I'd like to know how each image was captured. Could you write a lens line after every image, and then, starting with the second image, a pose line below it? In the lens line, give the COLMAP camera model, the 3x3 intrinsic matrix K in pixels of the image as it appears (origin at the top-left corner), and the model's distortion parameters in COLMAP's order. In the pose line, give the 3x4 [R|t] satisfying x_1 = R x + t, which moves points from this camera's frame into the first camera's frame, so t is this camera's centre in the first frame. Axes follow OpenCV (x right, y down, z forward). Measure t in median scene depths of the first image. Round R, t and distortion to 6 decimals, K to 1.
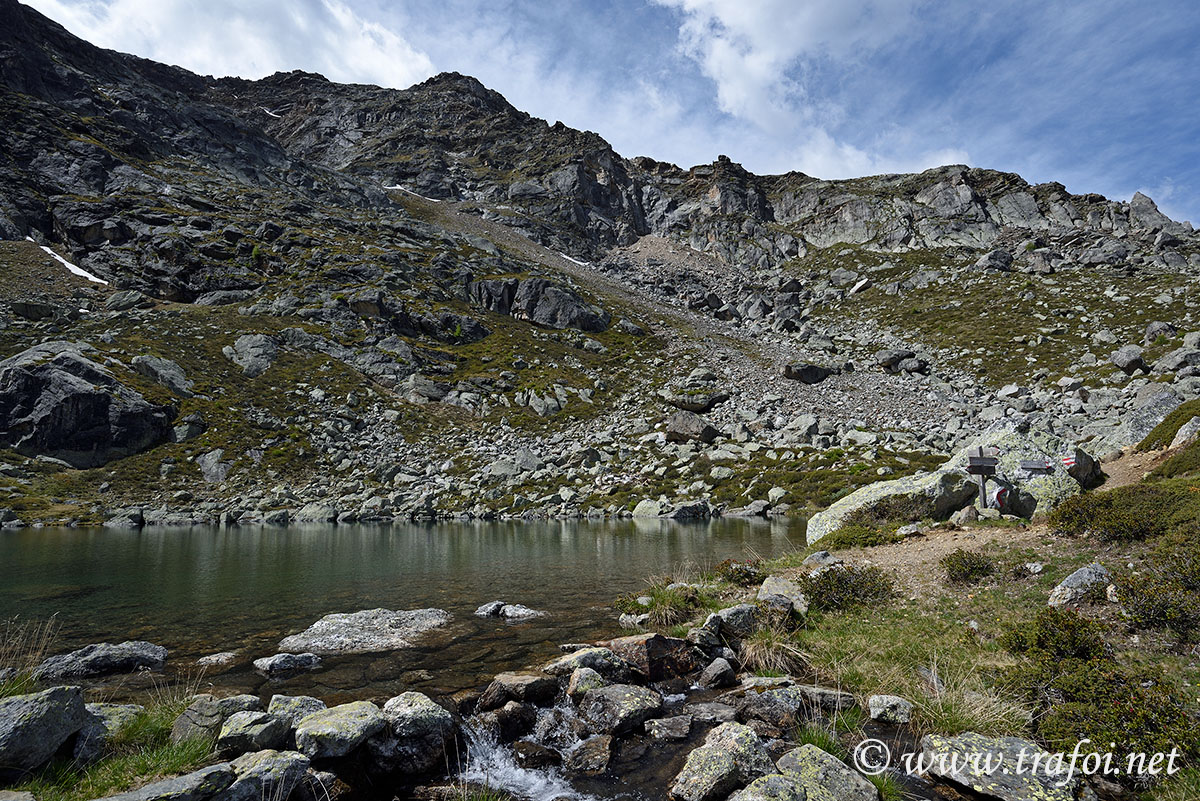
lens RADIAL K [[619.3, 0, 596.3], [0, 619.3, 399.9], [0, 0, 1]] dist [-0.071931, 0.025281]
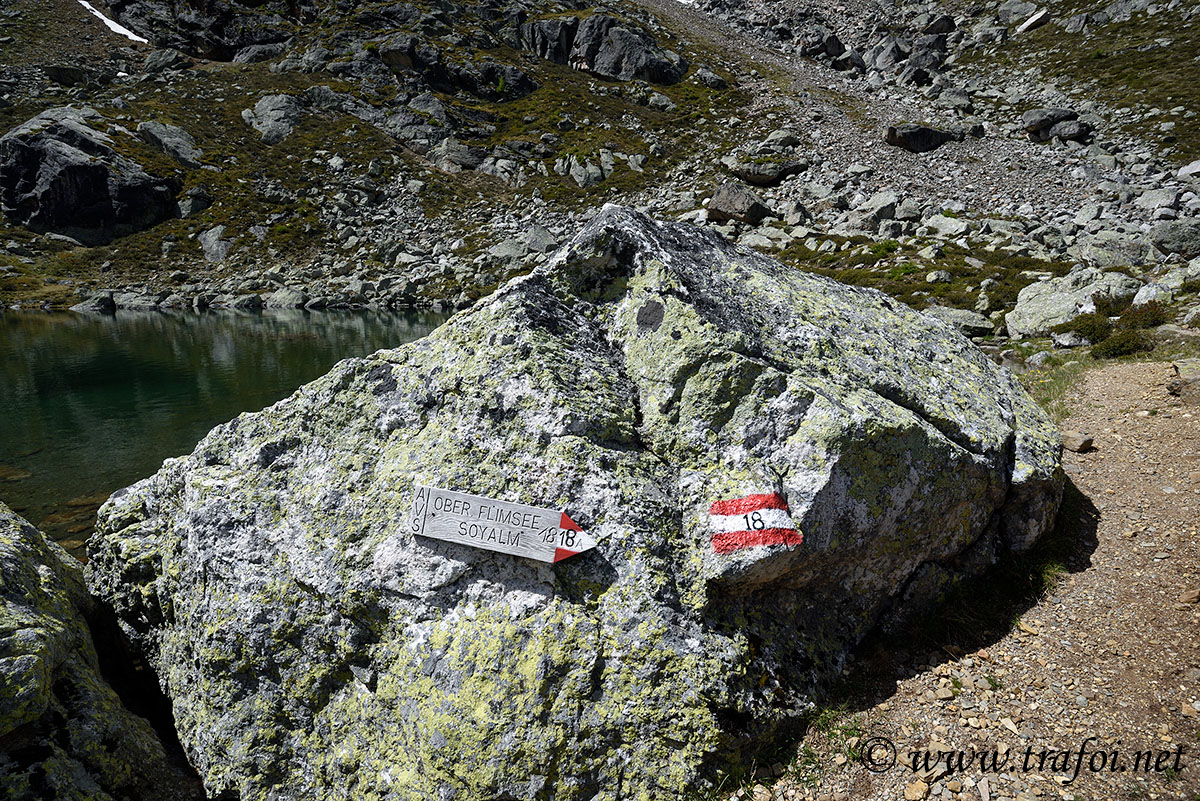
lens RADIAL K [[619.3, 0, 595.3], [0, 619.3, 400.6], [0, 0, 1]] dist [-0.071931, 0.025281]
pose [[0.984237, 0.067041, -0.163652, 0.088953], [-0.005154, 0.935844, 0.352376, 0.002075], [0.176777, -0.345978, 0.921439, 0.098207]]
